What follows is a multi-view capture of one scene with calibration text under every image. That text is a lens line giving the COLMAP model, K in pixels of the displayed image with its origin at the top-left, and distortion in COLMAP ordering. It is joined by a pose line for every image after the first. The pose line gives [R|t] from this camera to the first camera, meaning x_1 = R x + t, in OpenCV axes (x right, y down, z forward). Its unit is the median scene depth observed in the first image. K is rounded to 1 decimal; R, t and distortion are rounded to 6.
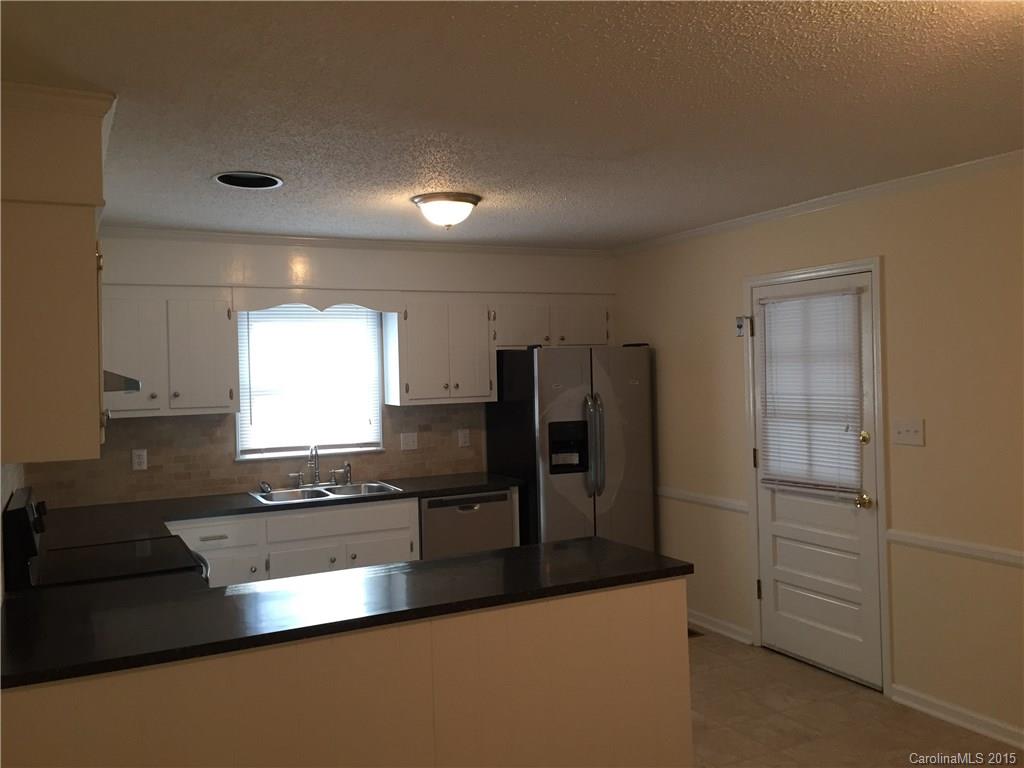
lens RADIAL K [[871.1, 0, 508.4], [0, 871.1, 385.4], [0, 0, 1]] dist [0.048862, -0.002310]
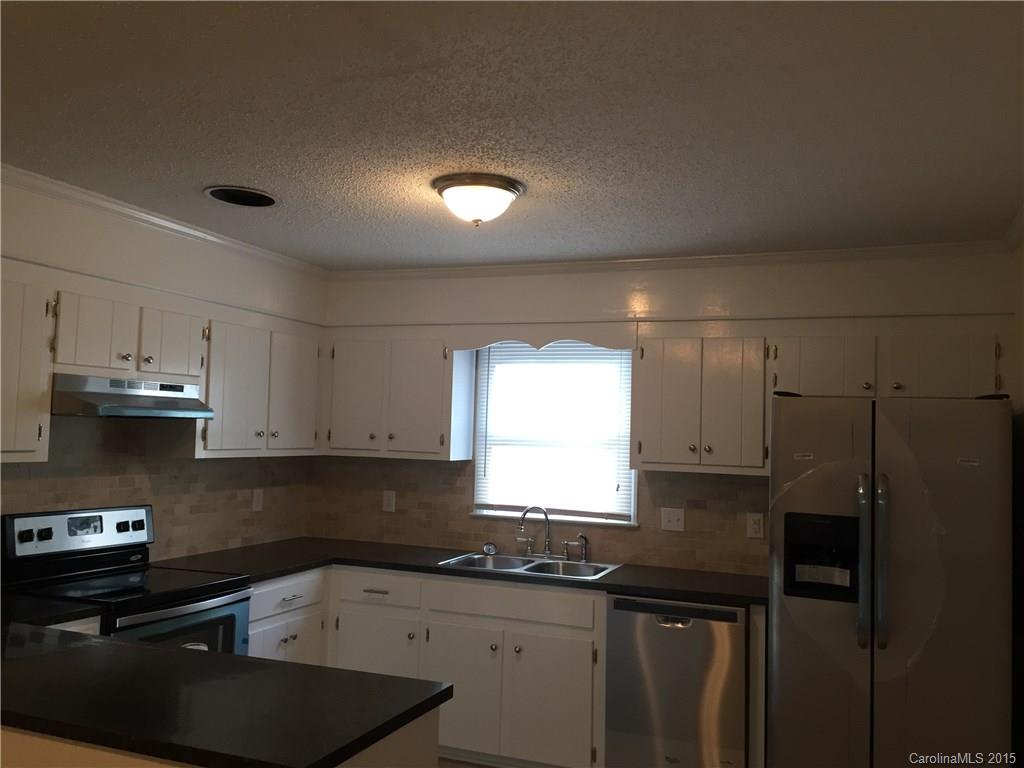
lens RADIAL K [[871.1, 0, 509.4], [0, 871.1, 380.7], [0, 0, 1]] dist [0.048862, -0.002310]
pose [[0.663331, -0.000812, -0.748325, 0.389852], [-0.065807, 0.996062, -0.059413, -0.002049], [0.745427, 0.088655, 0.660666, 0.407597]]
